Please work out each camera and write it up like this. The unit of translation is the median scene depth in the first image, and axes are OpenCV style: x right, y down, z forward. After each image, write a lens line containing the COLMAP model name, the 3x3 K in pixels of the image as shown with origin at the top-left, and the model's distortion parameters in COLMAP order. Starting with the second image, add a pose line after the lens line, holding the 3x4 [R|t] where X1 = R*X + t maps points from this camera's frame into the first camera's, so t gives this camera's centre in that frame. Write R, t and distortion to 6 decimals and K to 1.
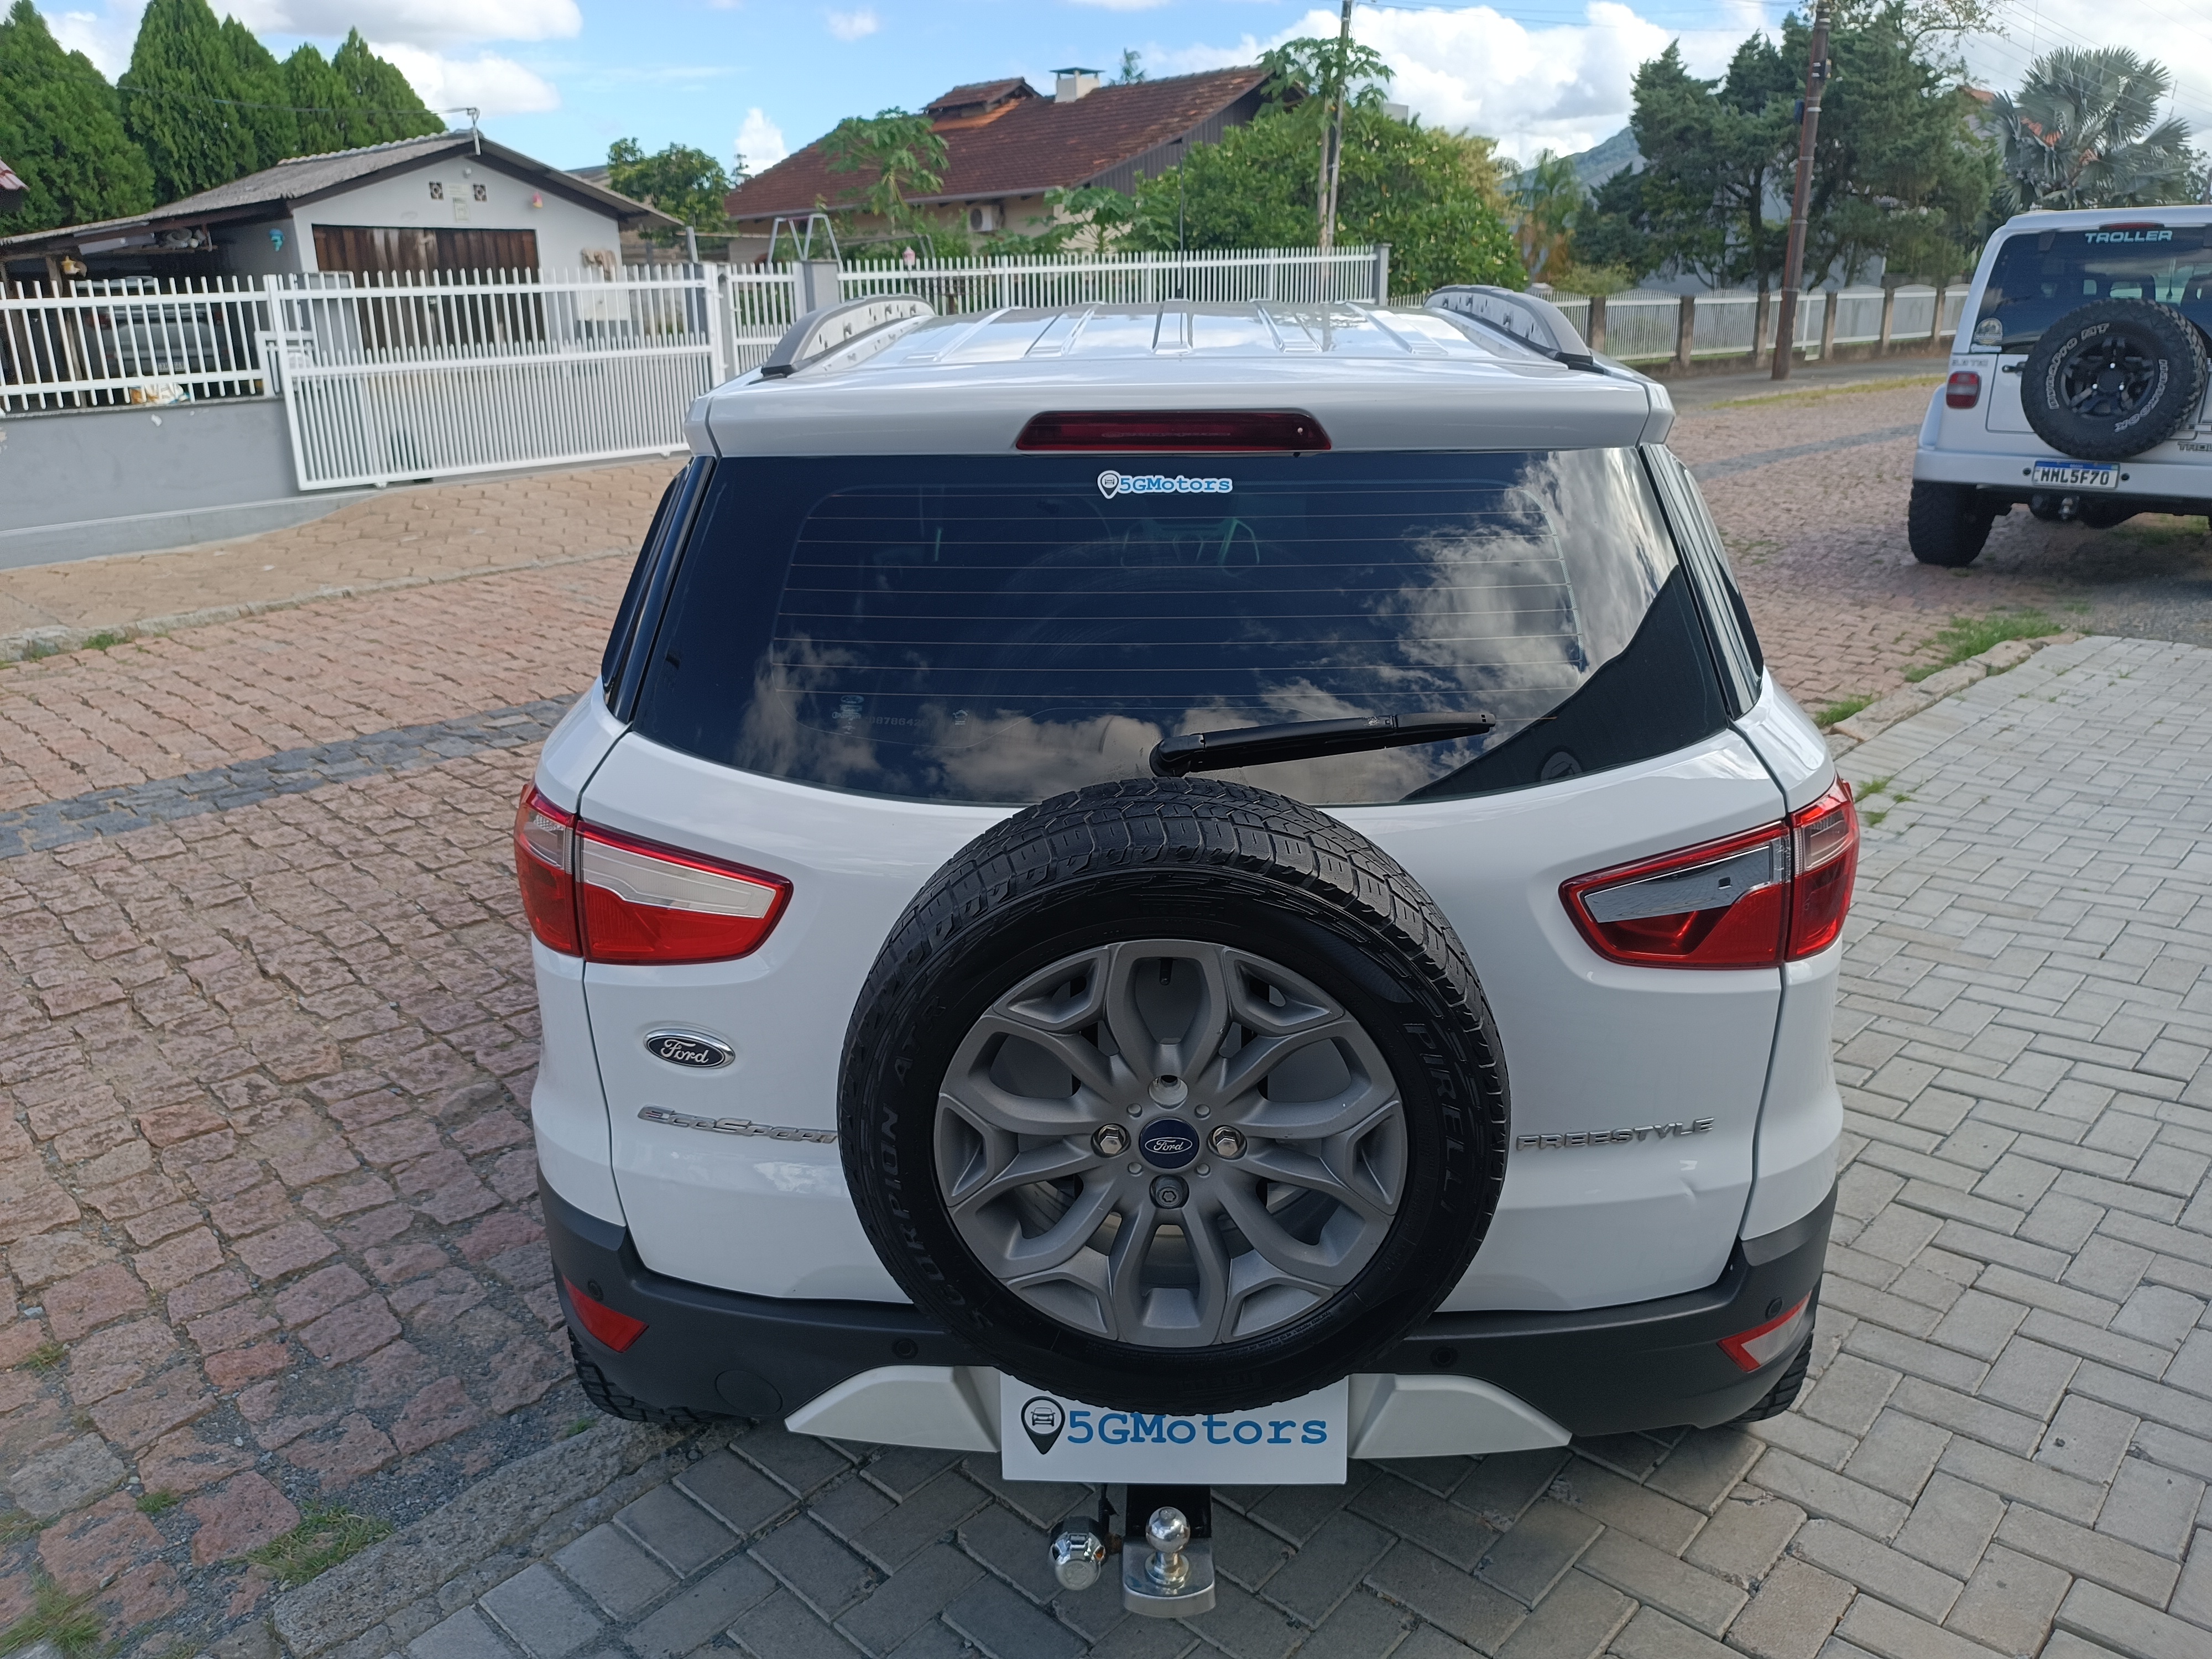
lens RADIAL K [[1583.9, 0, 1109.9], [0, 1583.9, 832.2], [0, 0, 1]] dist [0.006389, -0.005217]
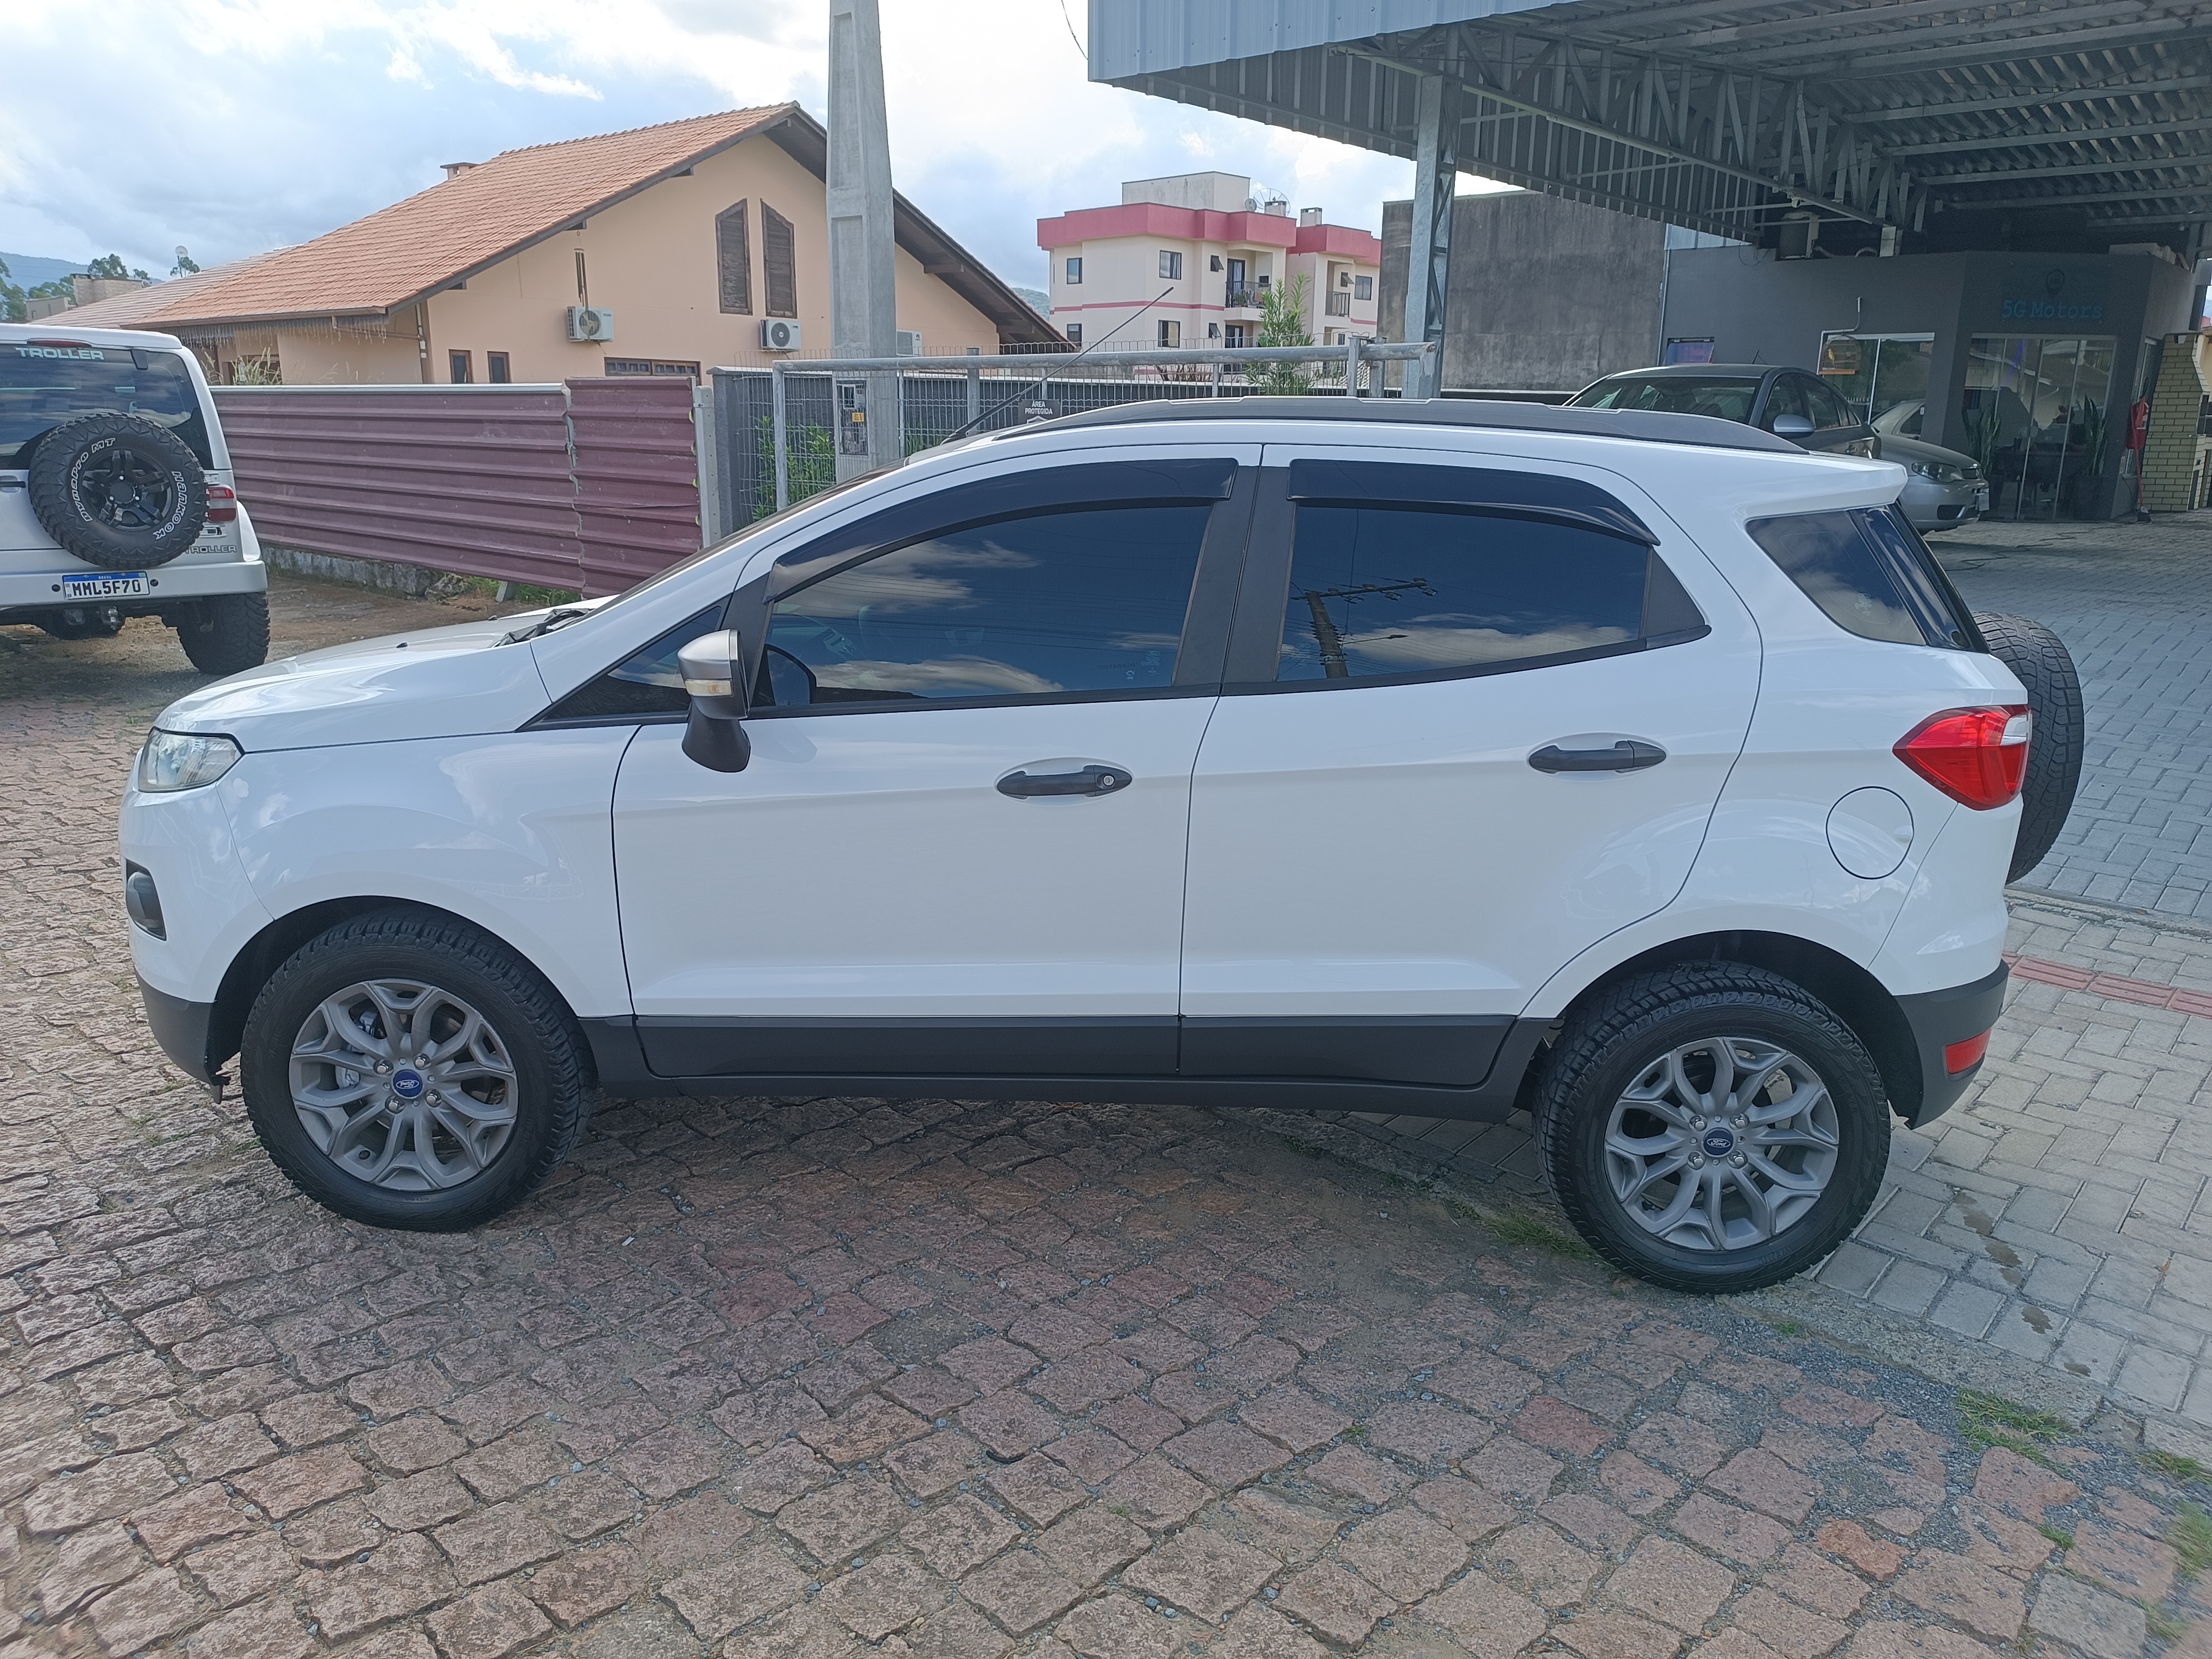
lens RADIAL K [[1583.9, 0, 1109.9], [0, 1583.9, 832.2], [0, 0, 1]] dist [0.006389, -0.005217]
pose [[-0.023418, -0.232529, 0.972307, -0.129044], [0.302267, 0.925408, 0.228593, -0.036699], [-0.952936, 0.299249, 0.048615, 0.121820]]
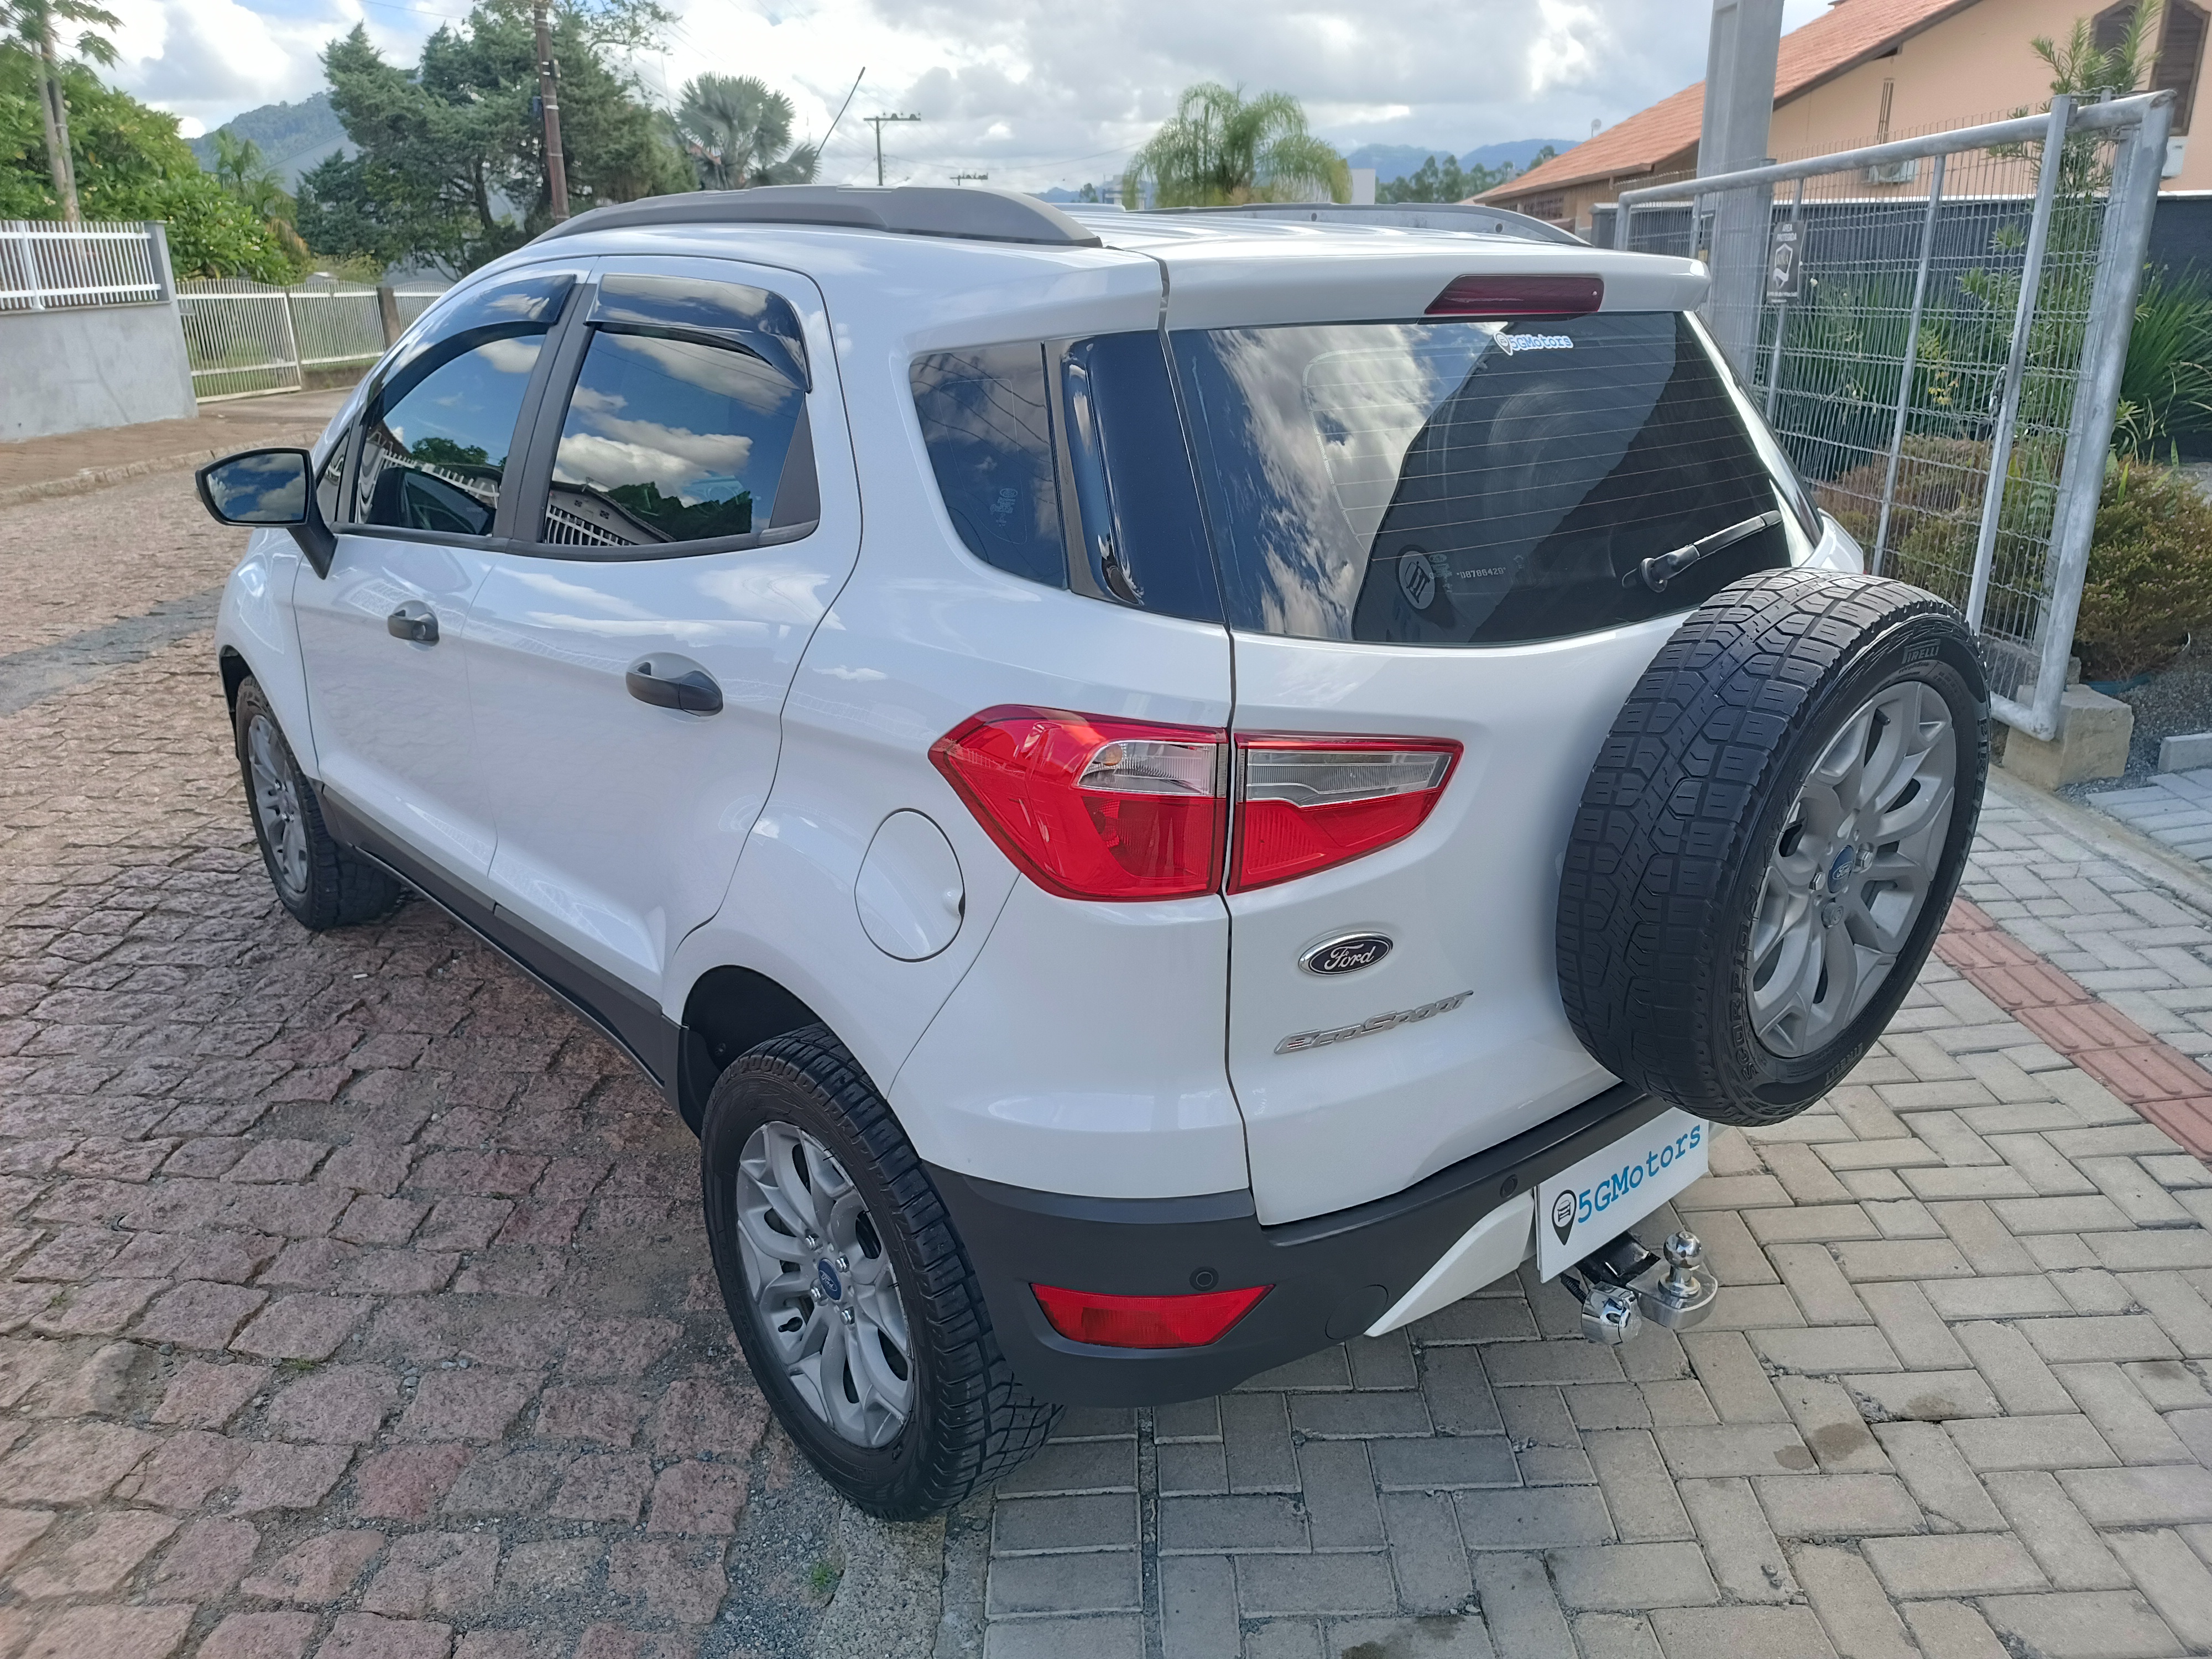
lens RADIAL K [[1583.9, 0, 1109.9], [0, 1583.9, 832.2], [0, 0, 1]] dist [0.006389, -0.005217]
pose [[0.727383, -0.215132, 0.651638, -0.062272], [0.215449, 0.973167, 0.080790, -0.002521], [-0.651533, 0.081629, 0.754215, 0.024566]]
